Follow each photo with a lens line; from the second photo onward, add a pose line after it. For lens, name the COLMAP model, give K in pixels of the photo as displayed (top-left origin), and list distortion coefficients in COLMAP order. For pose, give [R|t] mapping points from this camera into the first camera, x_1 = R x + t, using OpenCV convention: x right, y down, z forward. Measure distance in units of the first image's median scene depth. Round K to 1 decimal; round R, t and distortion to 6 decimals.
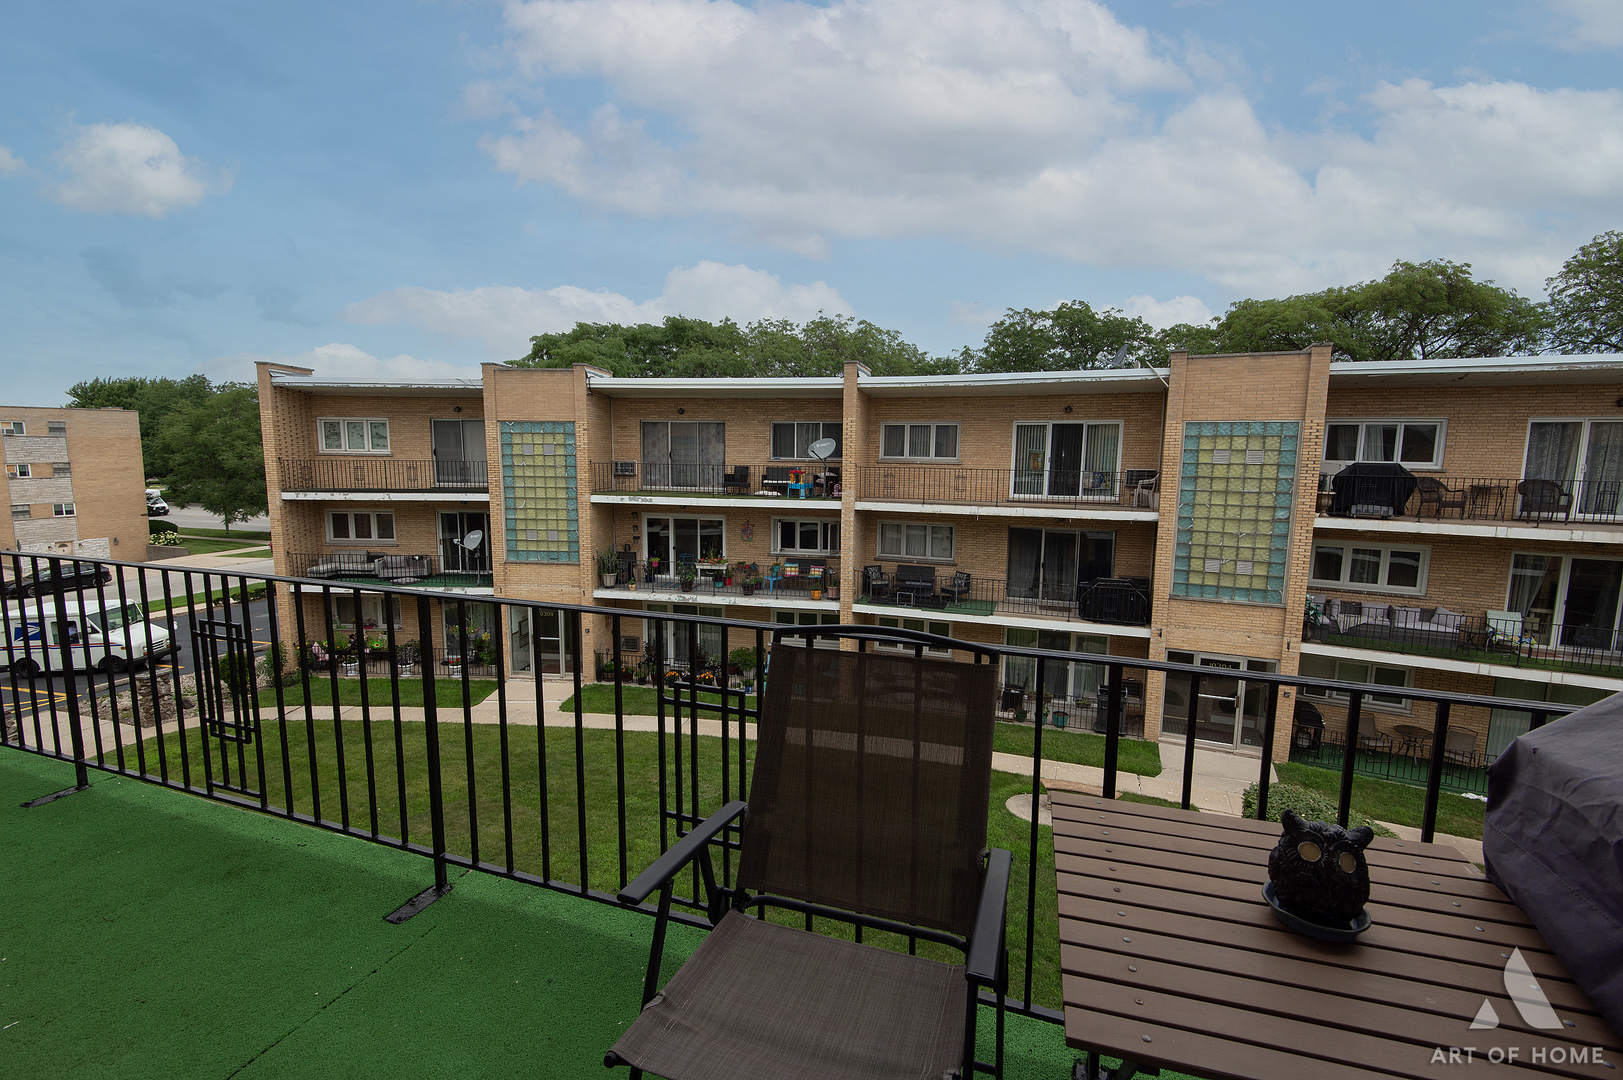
lens RADIAL K [[730.4, 0, 817.2], [0, 730.4, 543.4], [0, 0, 1]] dist [0.016441, -0.010671]
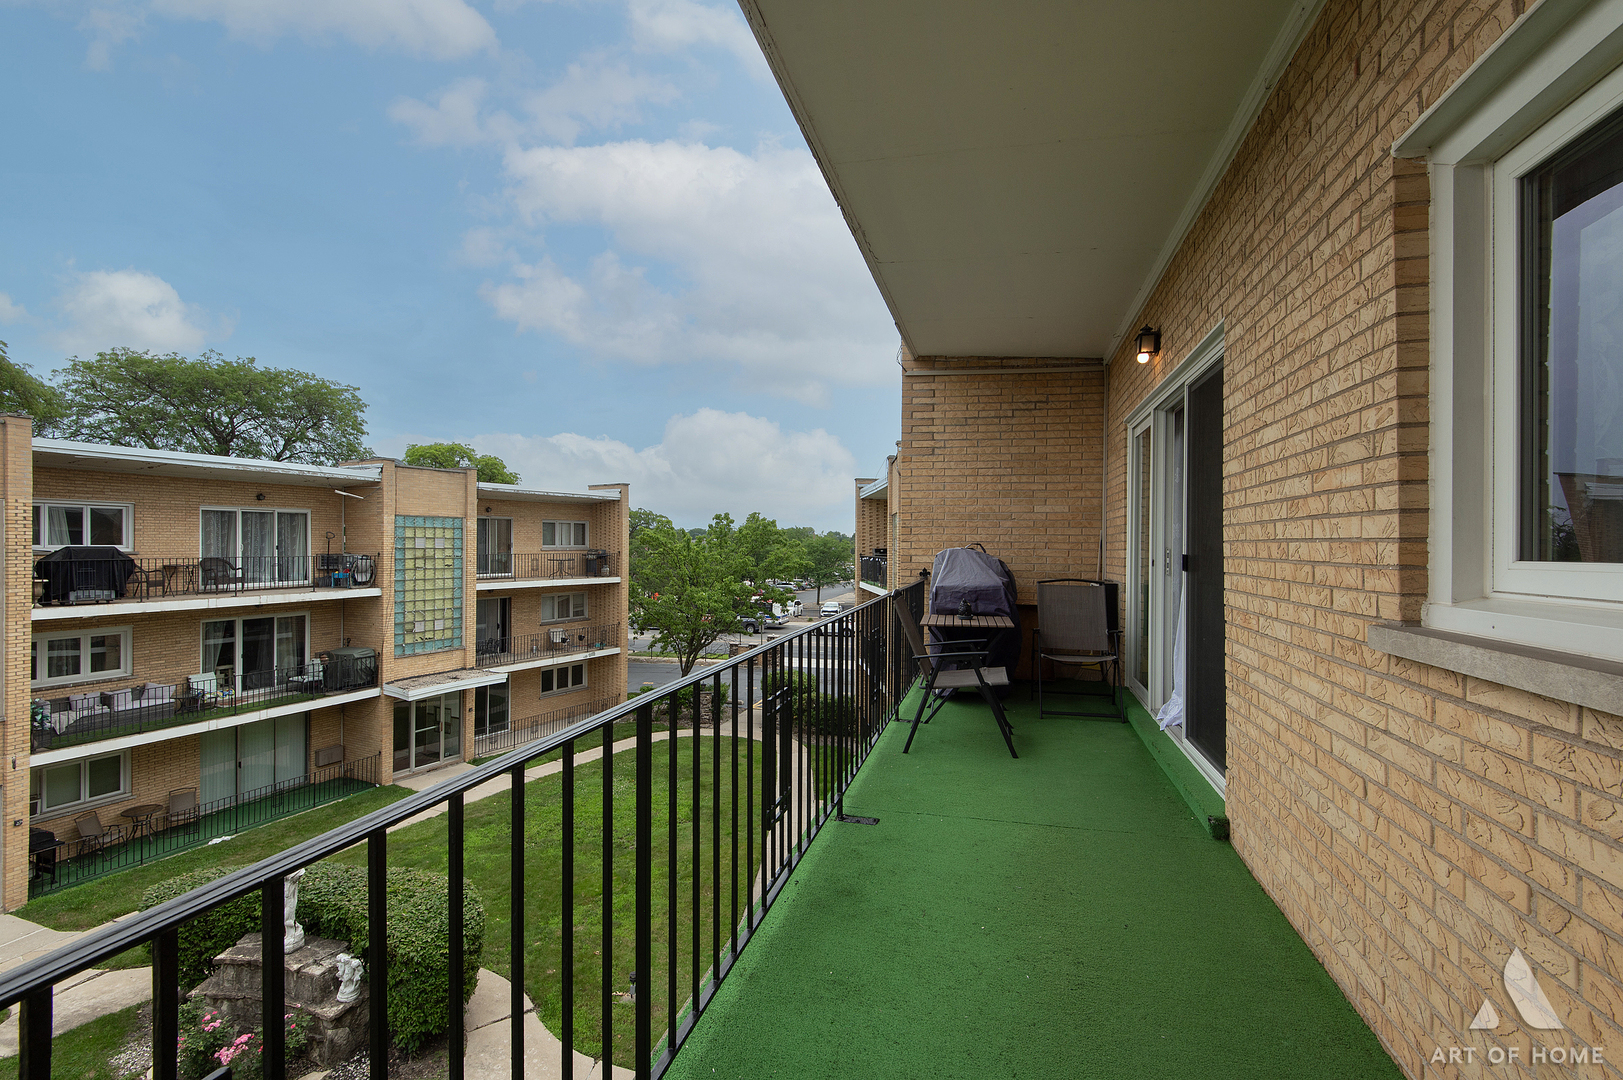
lens RADIAL K [[730.4, 0, 817.6], [0, 730.4, 539.1], [0, 0, 1]] dist [0.016441, -0.010671]
pose [[-0.097021, -0.011309, 0.995218, -0.290130], [0.124257, 0.991974, 0.023386, -0.022456], [-0.987495, 0.125932, -0.094837, 0.140542]]
